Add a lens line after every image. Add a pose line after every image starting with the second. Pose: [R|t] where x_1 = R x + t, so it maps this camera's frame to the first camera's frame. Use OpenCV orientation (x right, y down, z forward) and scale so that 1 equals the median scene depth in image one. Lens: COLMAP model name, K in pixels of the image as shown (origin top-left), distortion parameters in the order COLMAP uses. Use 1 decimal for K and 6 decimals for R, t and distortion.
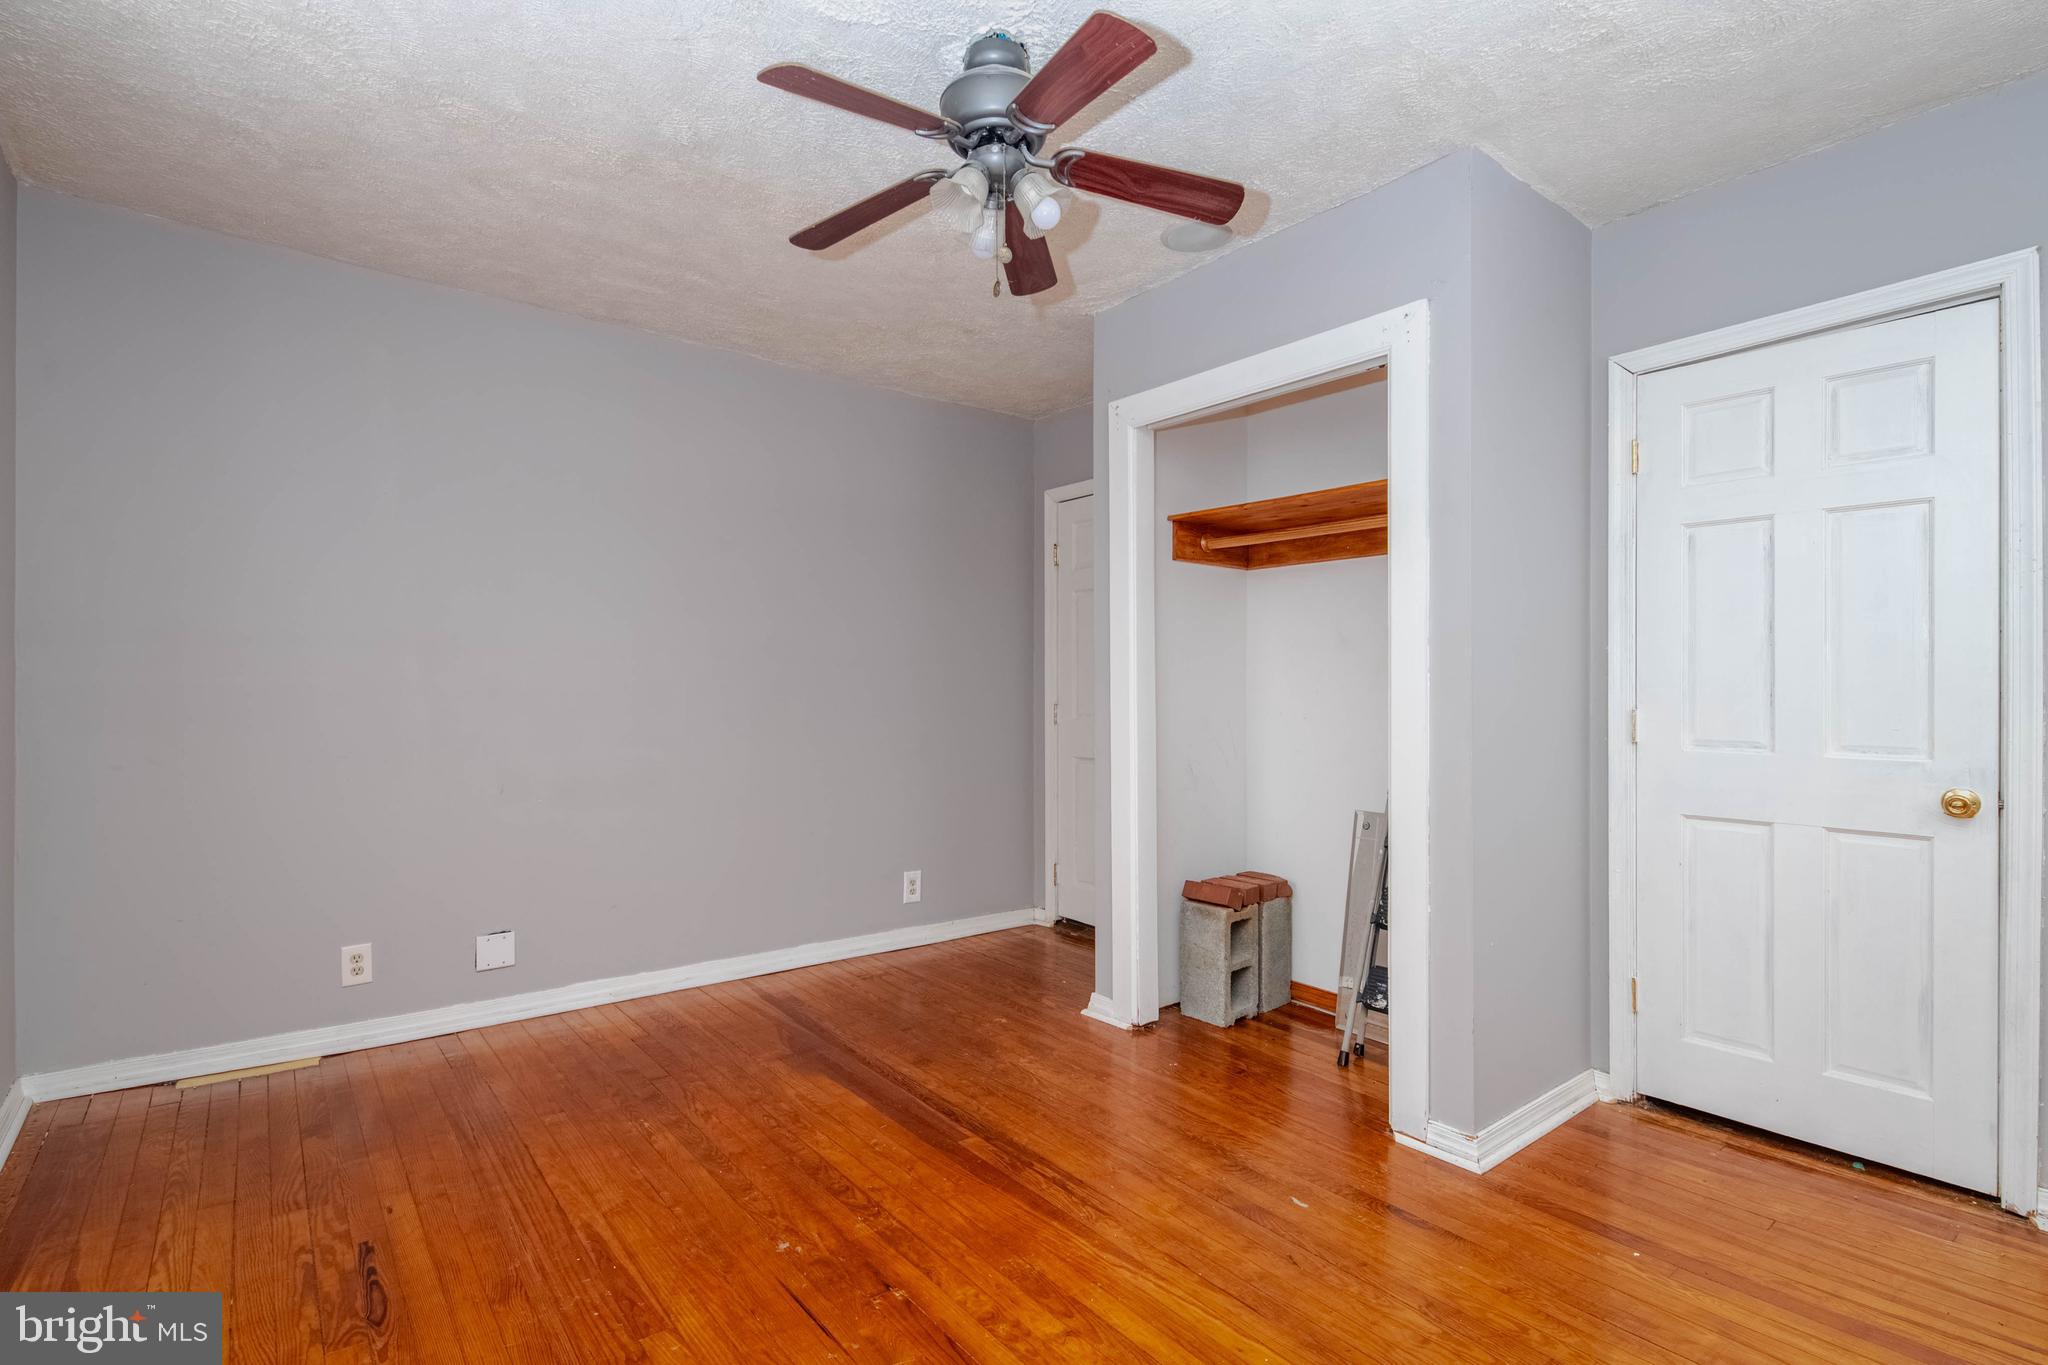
lens RADIAL K [[975.8, 0, 1024.0], [0, 975.8, 682.5], [0, 0, 1]] dist [0.000499, -0.000680]
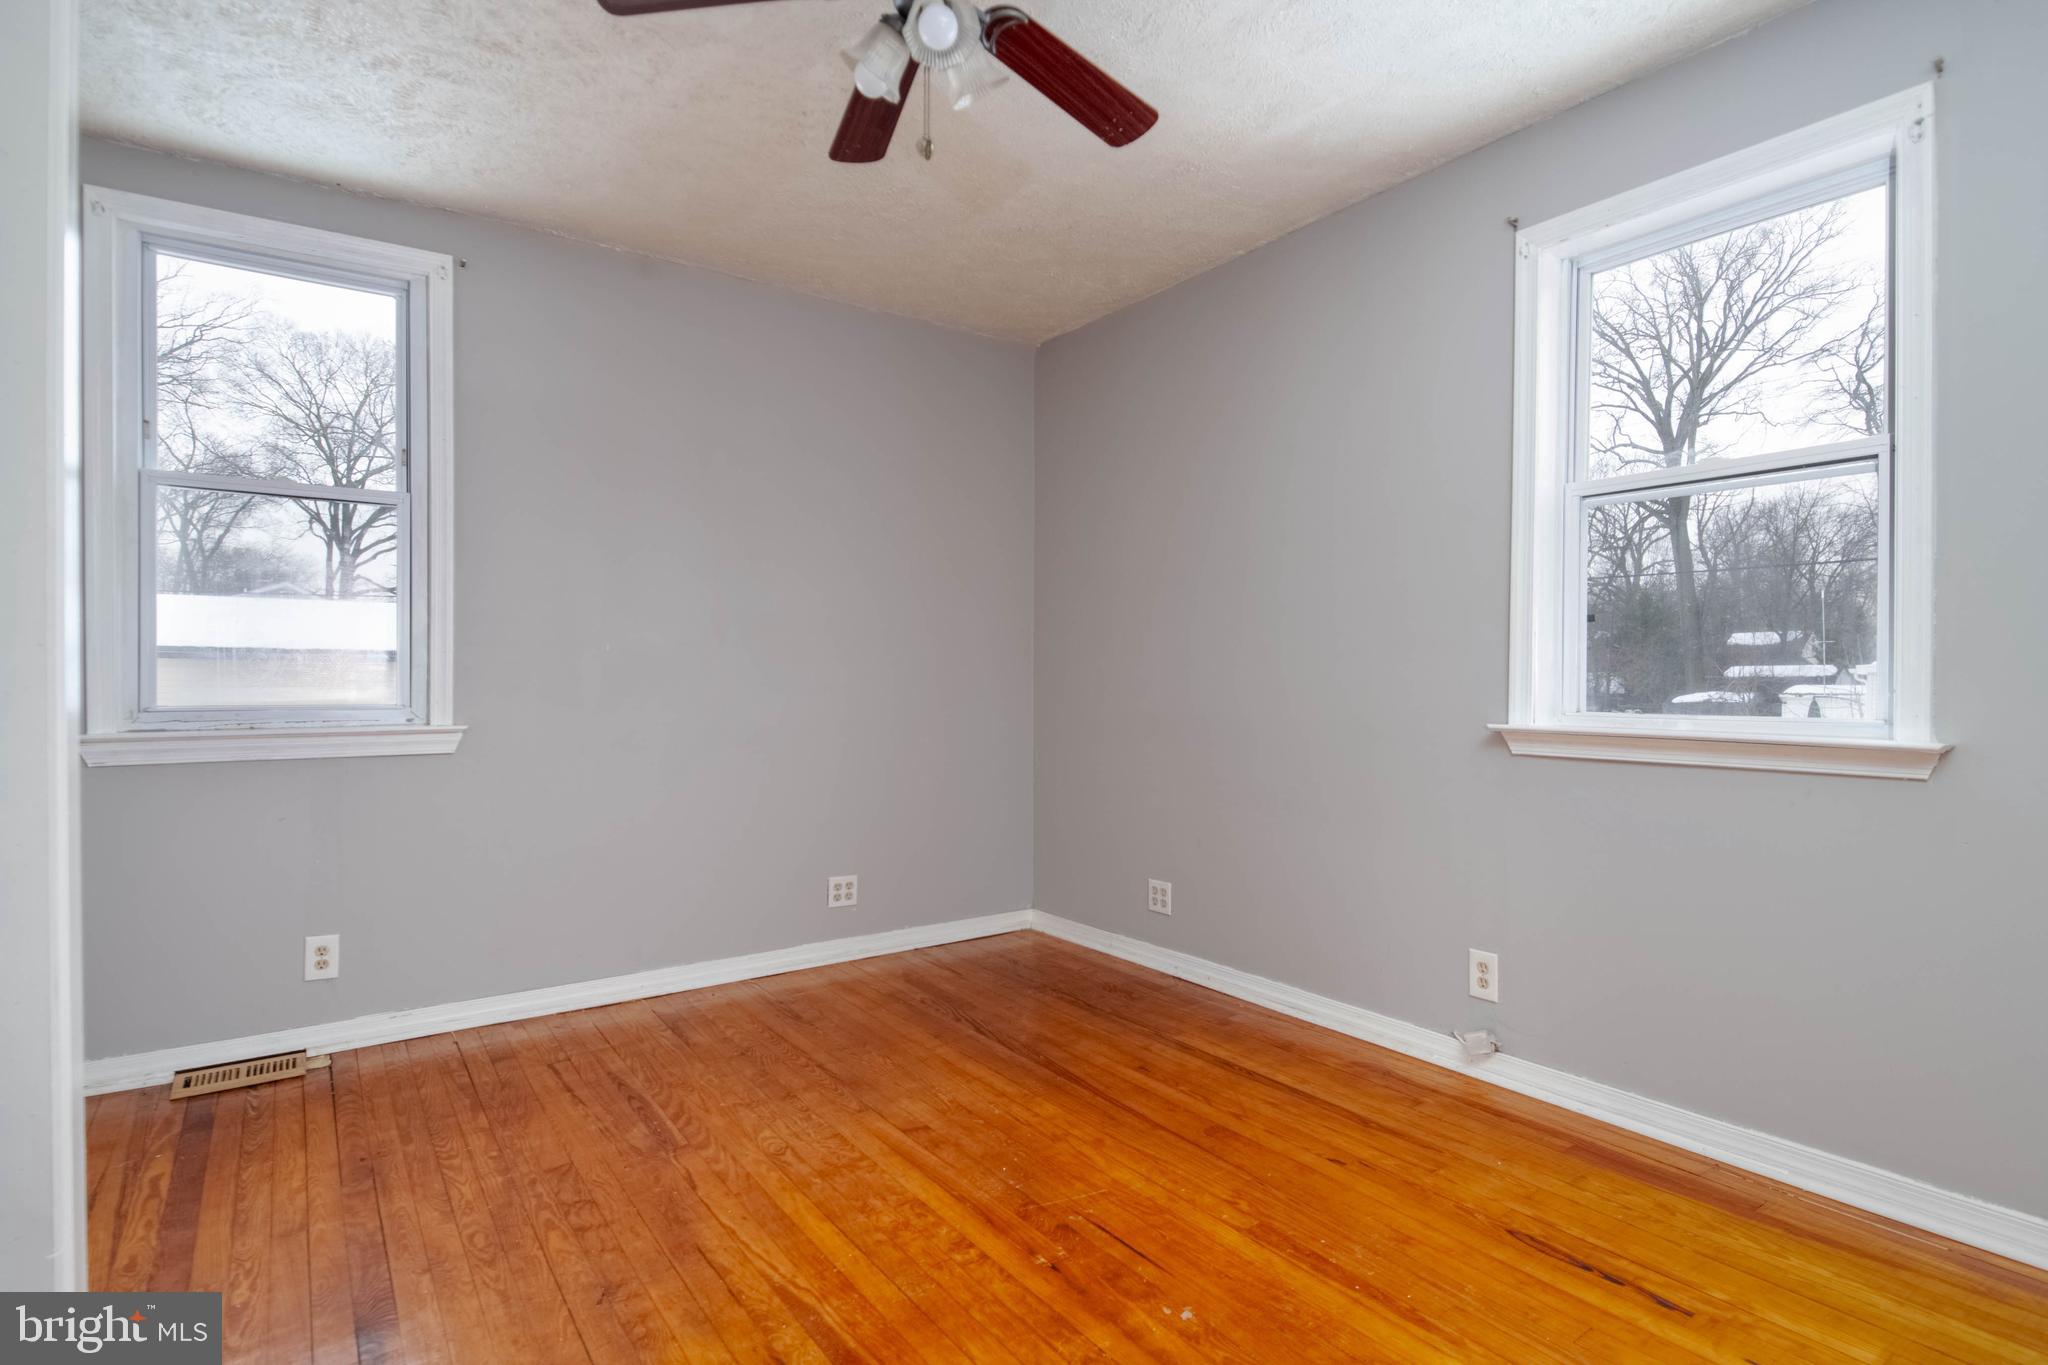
lens RADIAL K [[1055.7, 0, 1024.0], [0, 1055.7, 682.5], [0, 0, 1]] dist [0.032086, -0.031927]
pose [[-0.998789, 0.001748, 0.049161, -0.150974], [0.001660, 0.999997, -0.001828, 0.036318], [-0.049164, -0.001744, -0.998789, 1.905135]]
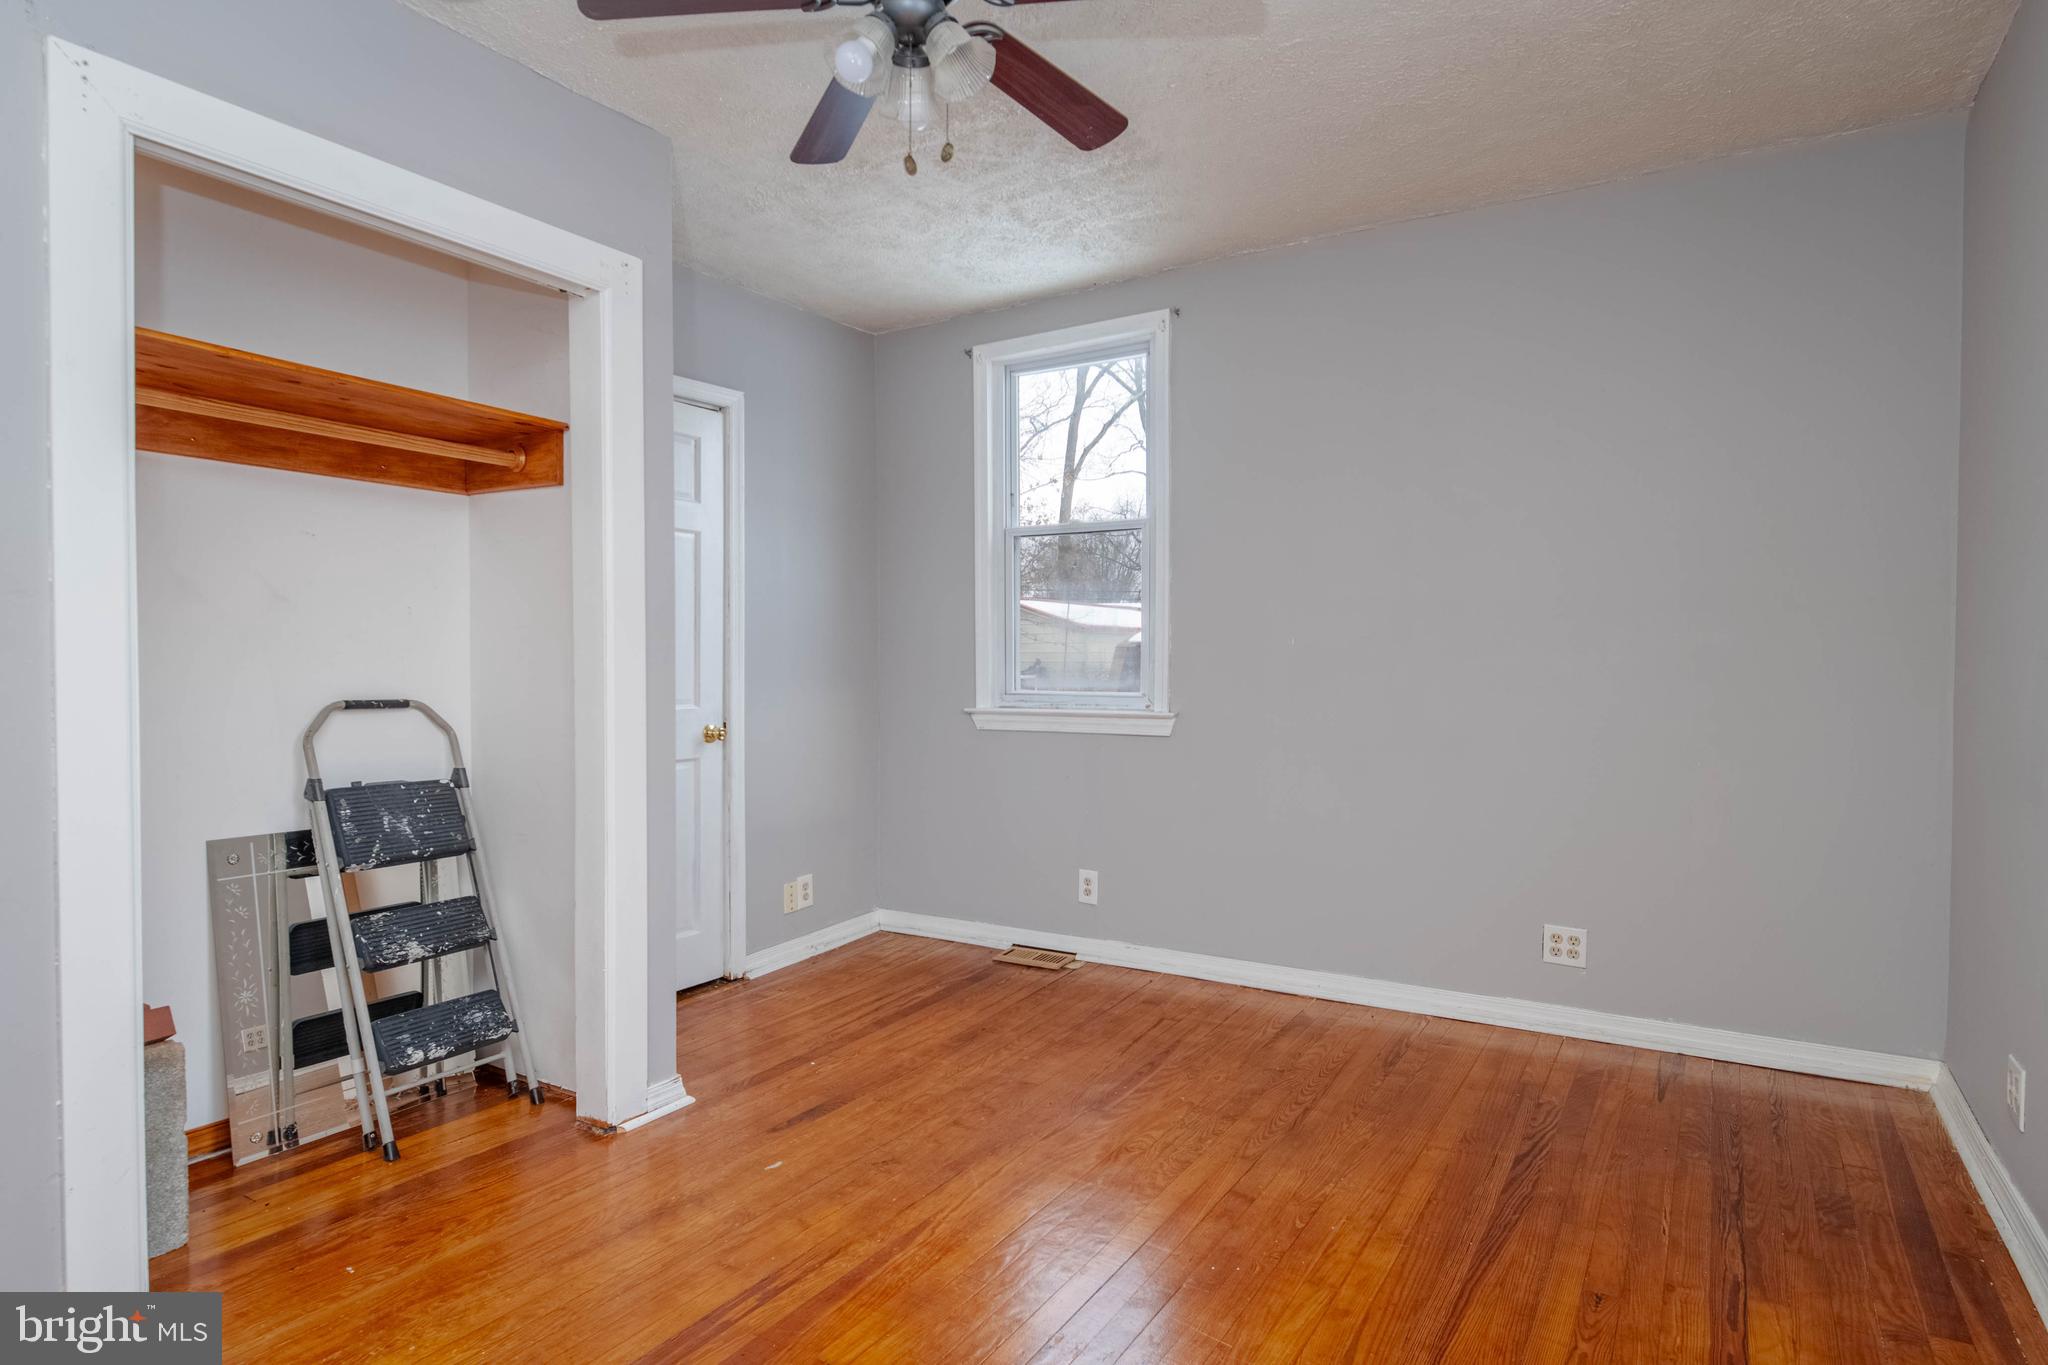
lens RADIAL K [[1114.0, 0, 1024.0], [0, 1114.0, 682.5], [0, 0, 1]] dist [0.002966, -0.000265]
pose [[-0.333599, -0.013029, 0.942625, -0.963477], [-0.003766, 0.999915, 0.012488, 0.021125], [-0.942707, 0.000616, -0.333620, 1.246864]]
